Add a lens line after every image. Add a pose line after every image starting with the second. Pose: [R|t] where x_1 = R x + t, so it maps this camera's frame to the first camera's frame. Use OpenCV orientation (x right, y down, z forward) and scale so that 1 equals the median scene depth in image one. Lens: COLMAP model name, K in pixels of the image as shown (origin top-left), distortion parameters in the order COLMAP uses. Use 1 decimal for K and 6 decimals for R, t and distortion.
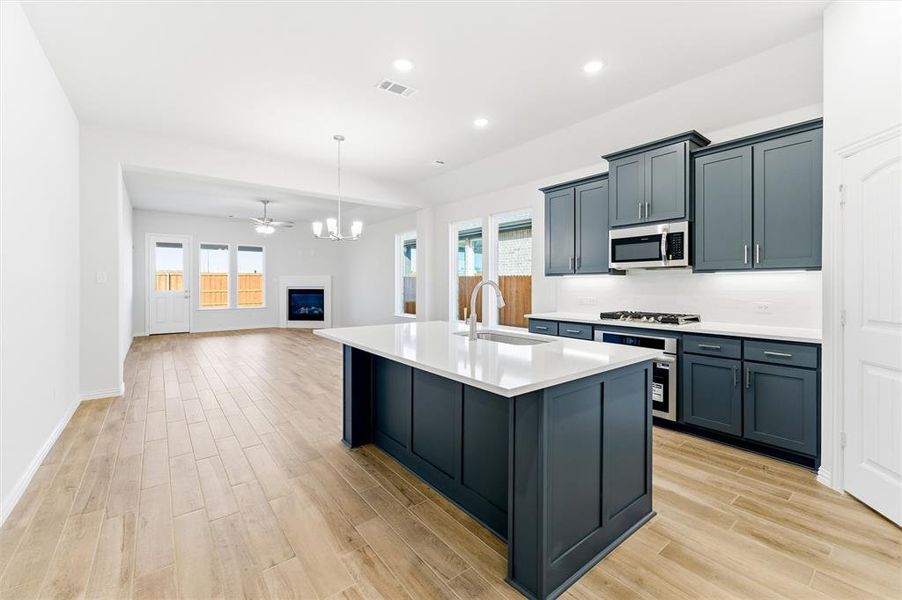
lens RADIAL K [[368.7, 0, 451.0], [0, 368.7, 300.0], [0, 0, 1]] dist [0.000118, 0.000114]
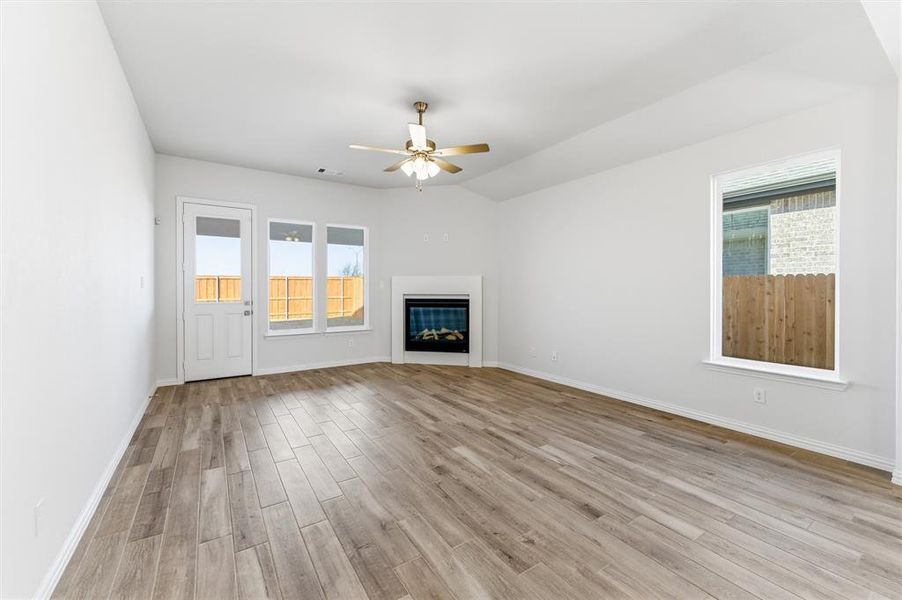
lens RADIAL K [[368.7, 0, 451.0], [0, 368.7, 300.0], [0, 0, 1]] dist [0.000118, 0.000114]
pose [[0.996030, 0.001593, -0.089000, -0.317695], [-0.002914, 0.999888, -0.014712, -0.018752], [0.088966, 0.014912, 0.995923, 0.415232]]
